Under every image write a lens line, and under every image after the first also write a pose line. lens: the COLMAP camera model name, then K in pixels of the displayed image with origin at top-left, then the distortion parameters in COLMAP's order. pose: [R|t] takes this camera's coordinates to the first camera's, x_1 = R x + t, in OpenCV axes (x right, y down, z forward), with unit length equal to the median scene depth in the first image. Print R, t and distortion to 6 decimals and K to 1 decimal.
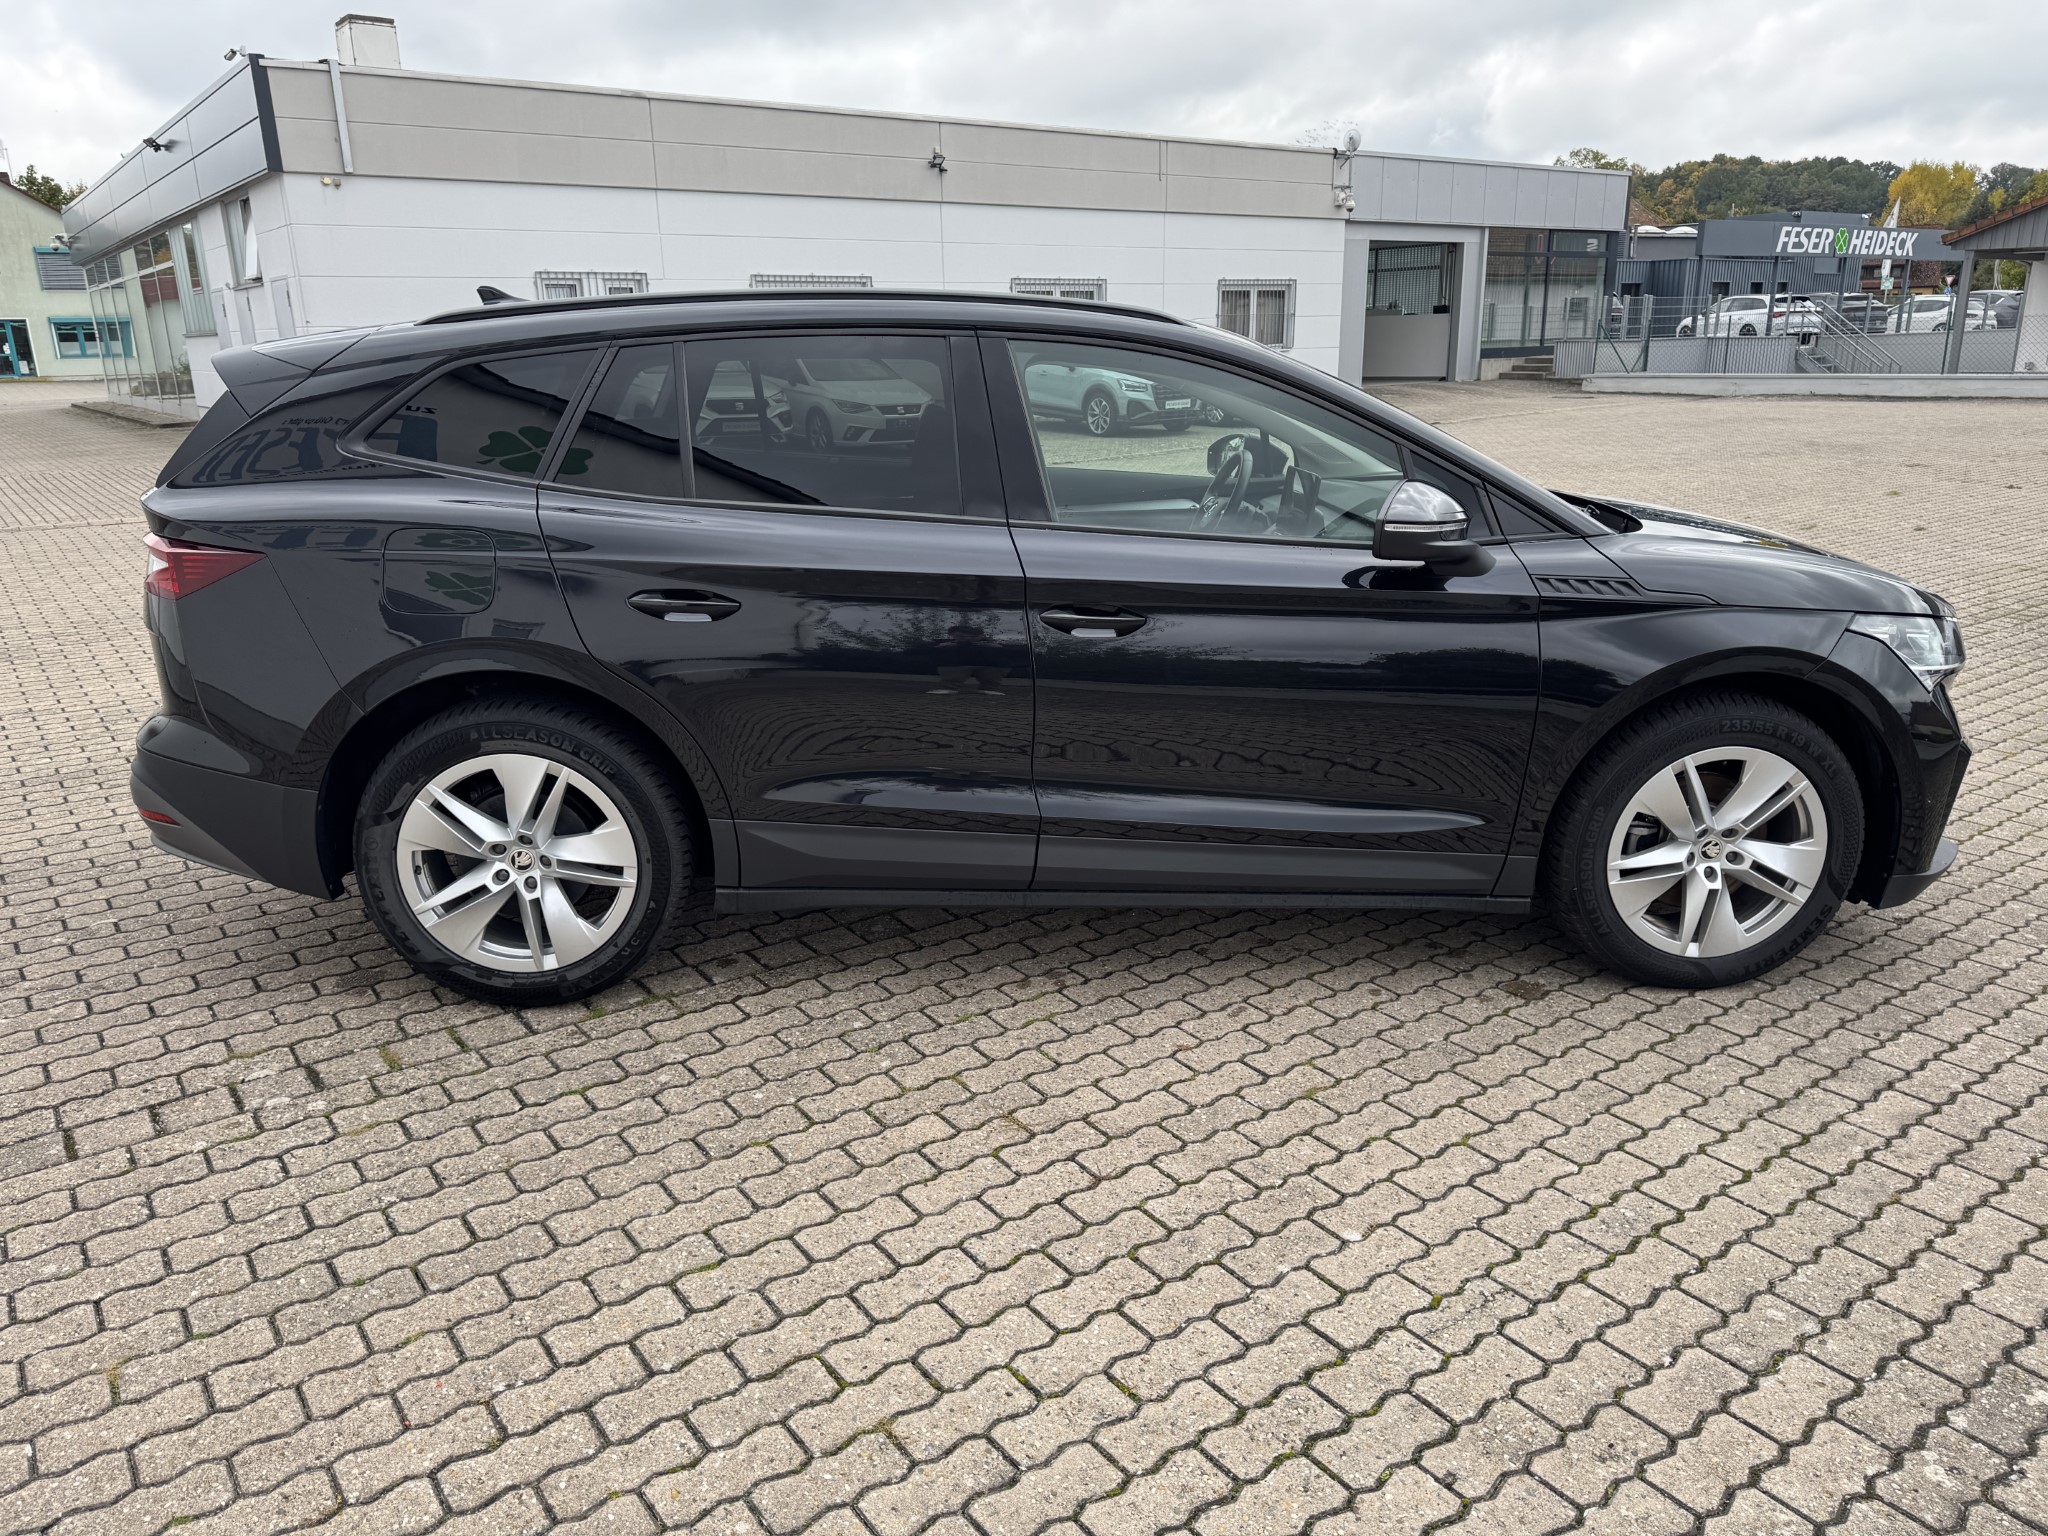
lens RADIAL K [[1444.7, 0, 1031.6], [0, 1444.7, 751.9], [0, 0, 1]] dist [0.032568, -0.034546]
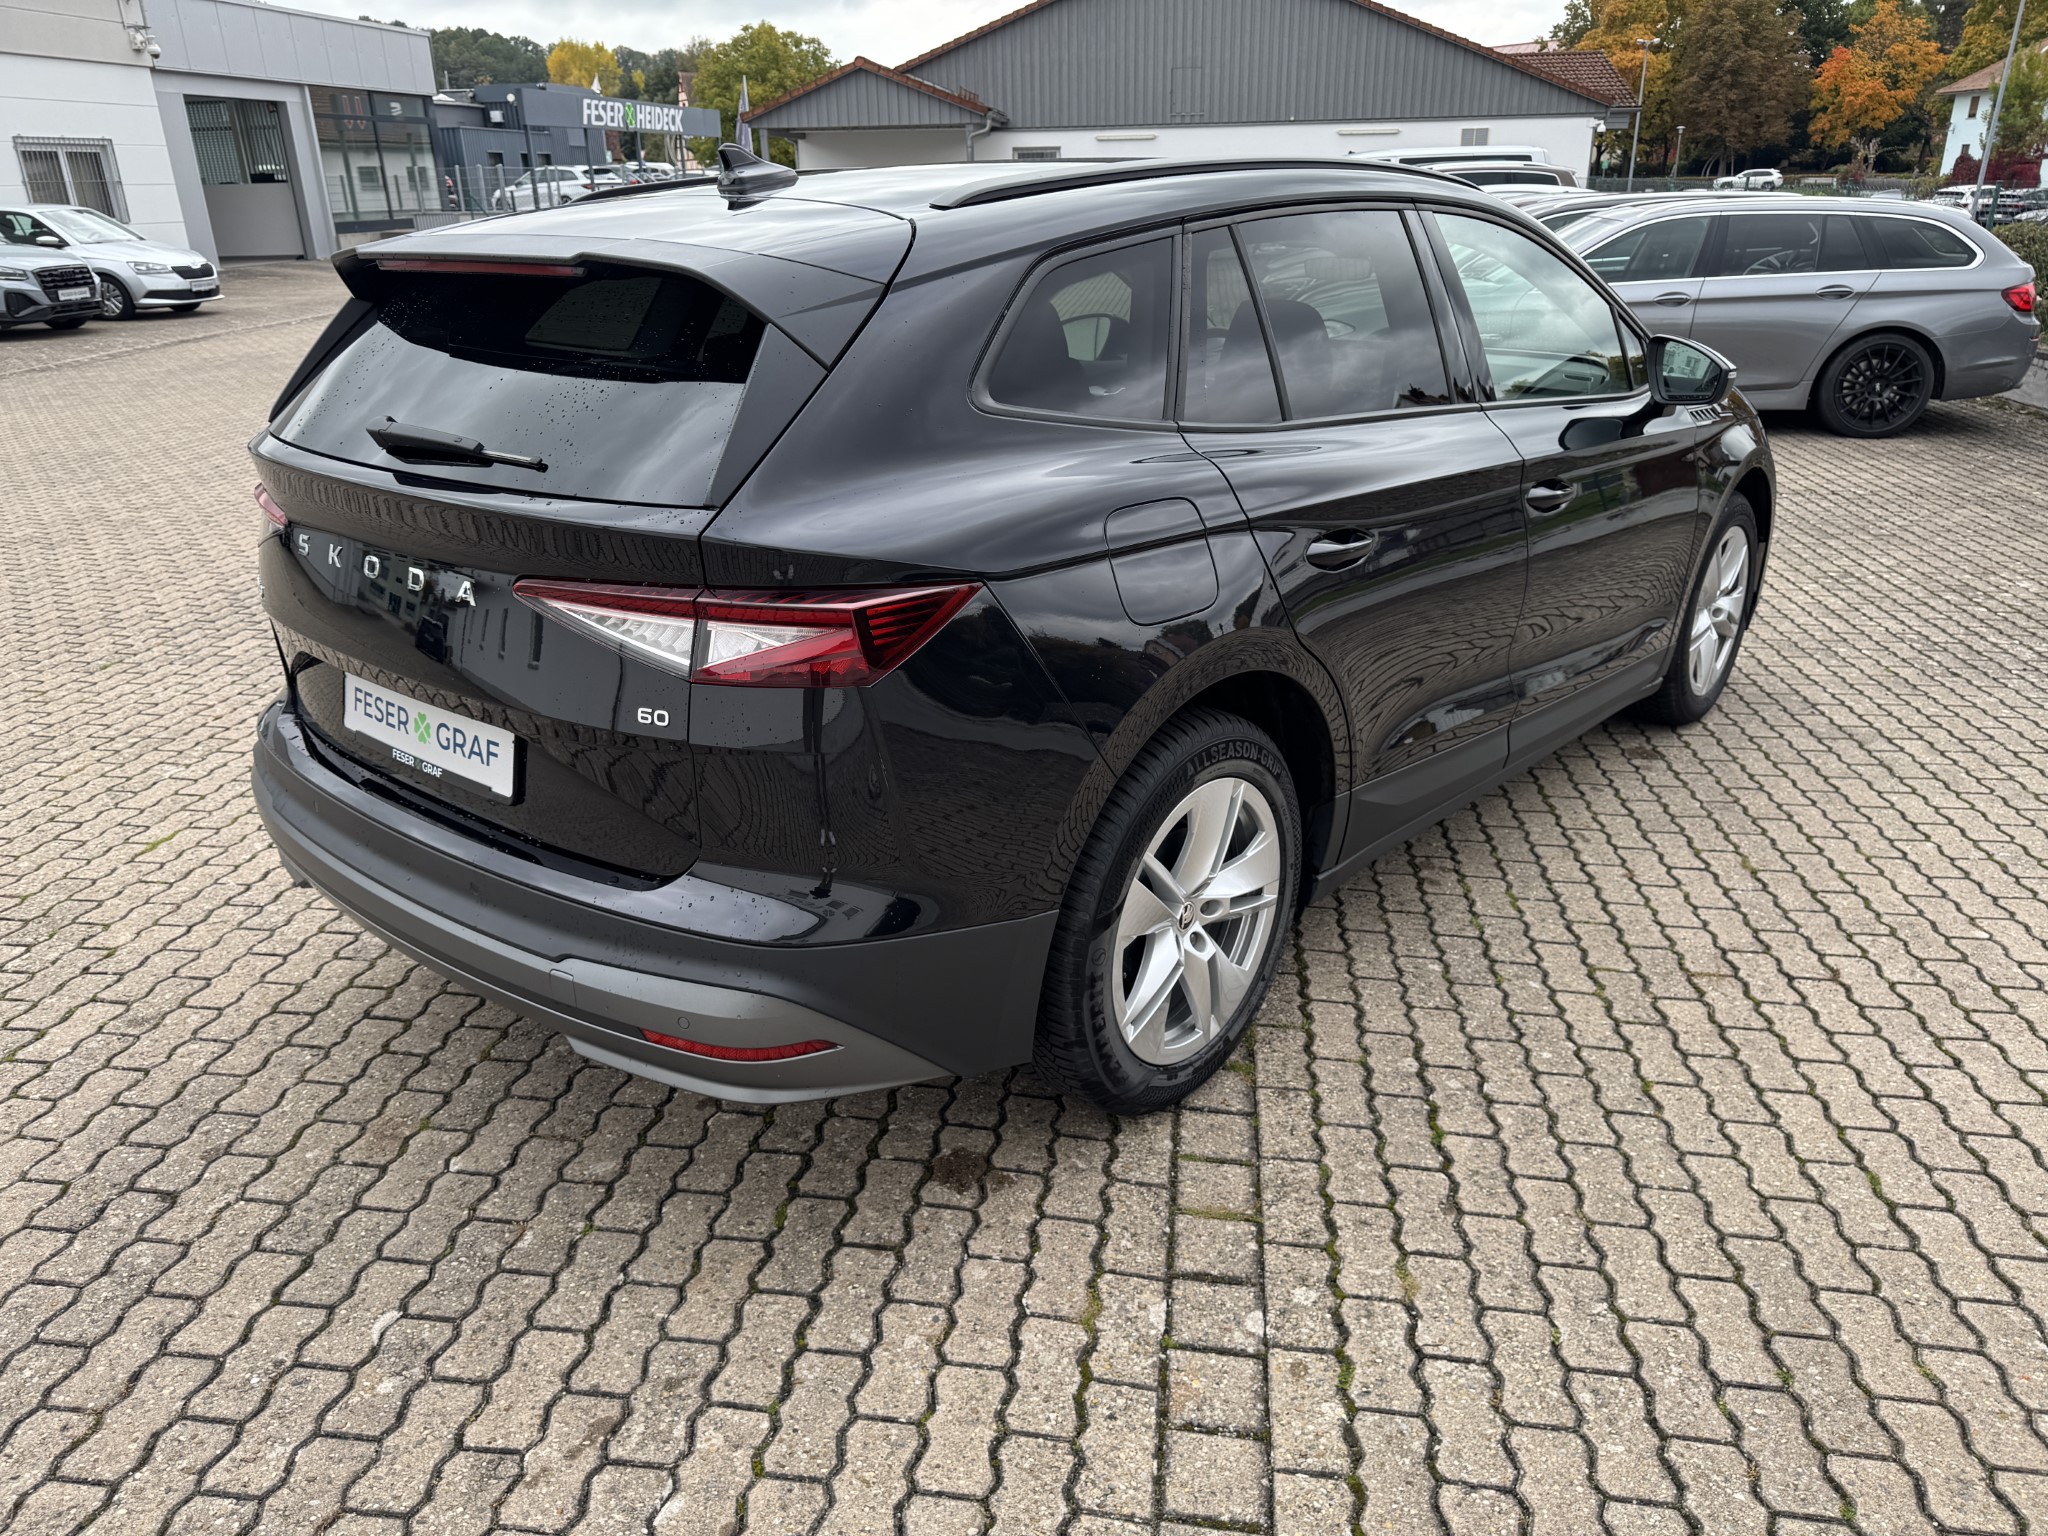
lens RADIAL K [[1444.7, 0, 987.9], [0, 1444.7, 770.9], [0, 0, 1]] dist [0.032568, -0.034546]
pose [[0.699980, -0.266137, 0.662721, -0.781842], [0.205302, 0.963787, 0.170196, -0.130854], [-0.684017, 0.016924, 0.729270, 0.437201]]
